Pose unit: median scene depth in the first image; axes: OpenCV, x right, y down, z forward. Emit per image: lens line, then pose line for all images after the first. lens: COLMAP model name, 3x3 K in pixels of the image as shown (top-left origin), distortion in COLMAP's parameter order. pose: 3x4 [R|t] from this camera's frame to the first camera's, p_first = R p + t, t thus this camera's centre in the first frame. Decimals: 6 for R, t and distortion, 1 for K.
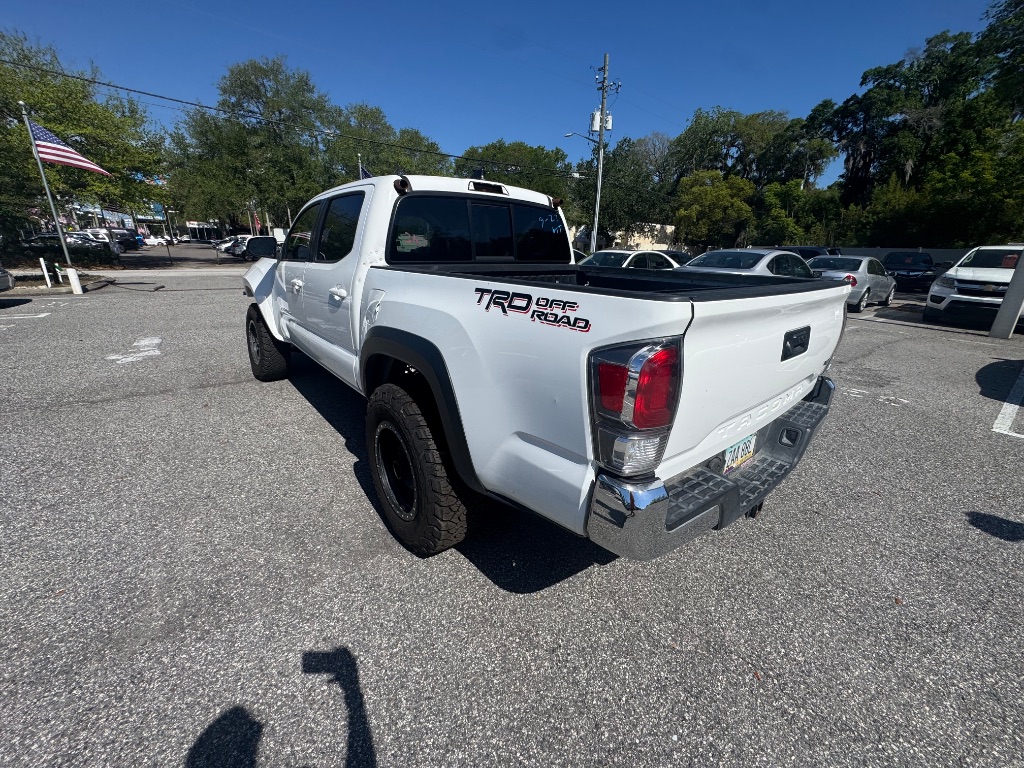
lens RADIAL K [[410.7, 0, 515.1], [0, 410.7, 384.1], [0, 0, 1]] dist [0.001133, -0.001351]
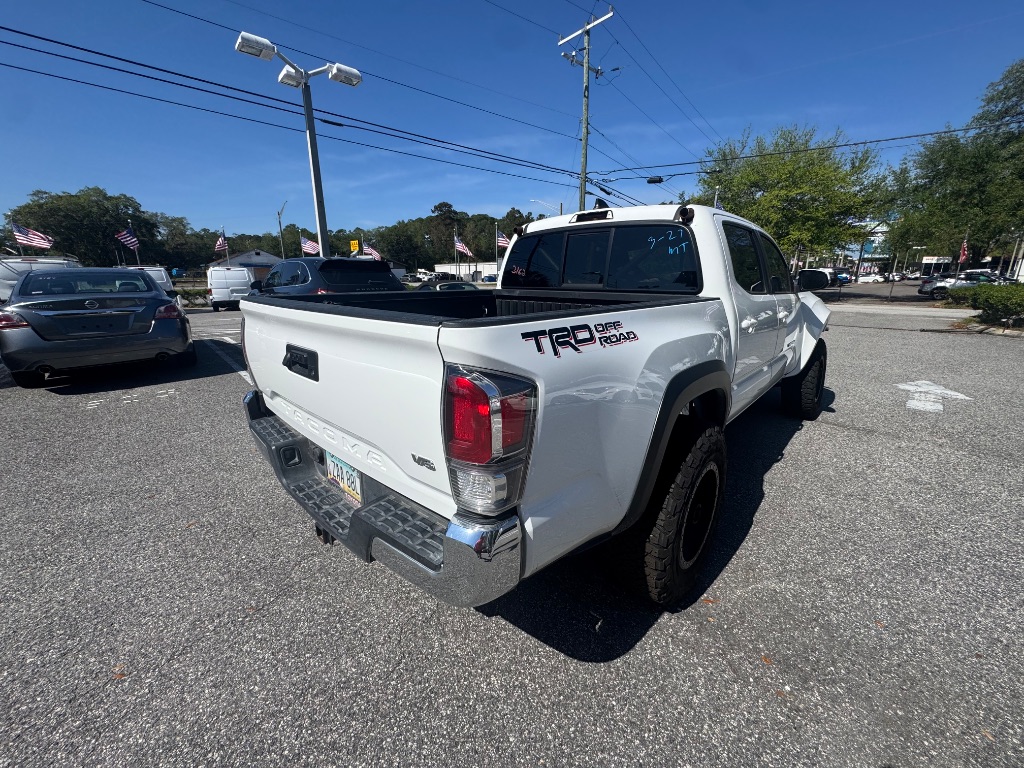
lens RADIAL K [[410.7, 0, 509.9], [0, 410.7, 384.8], [0, 0, 1]] dist [0.001133, -0.001351]
pose [[0.123514, 0.230603, -0.965177, 0.110662], [-0.310046, 0.932901, 0.183215, -0.024866], [0.942664, 0.276619, 0.186724, 0.084530]]
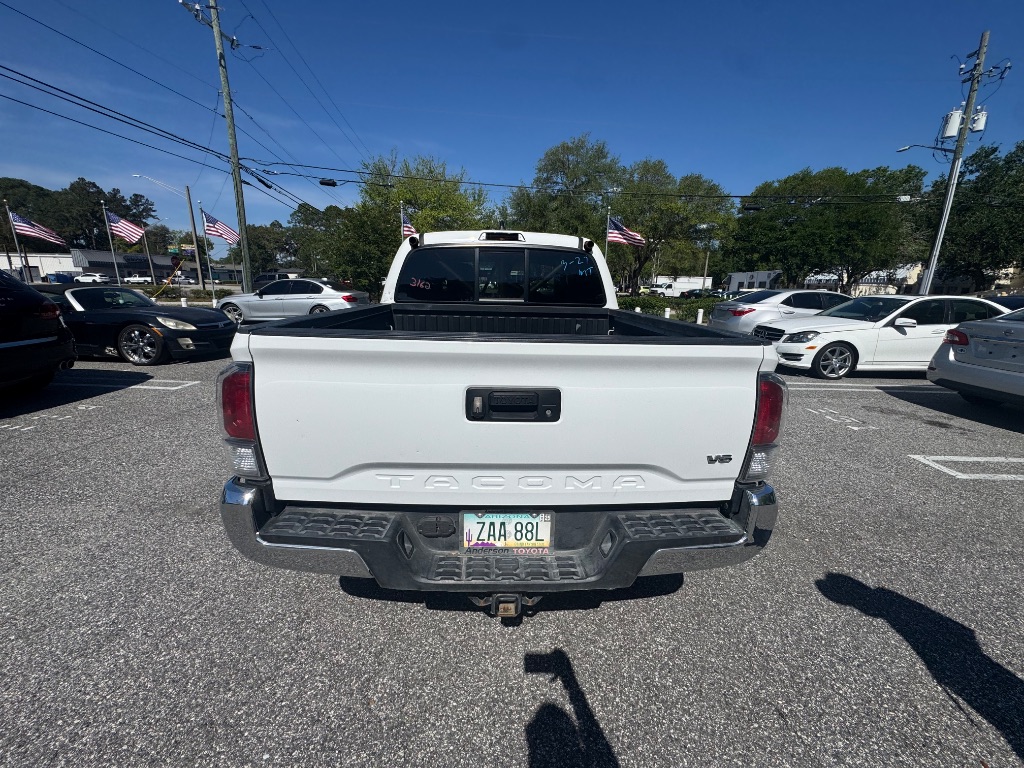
lens RADIAL K [[410.7, 0, 513.3], [0, 410.7, 384.8], [0, 0, 1]] dist [0.001133, -0.001351]
pose [[0.792928, 0.139173, -0.593209, 0.075292], [-0.194961, 0.980333, -0.030603, -0.007472], [0.577283, 0.139919, 0.804467, 0.022493]]
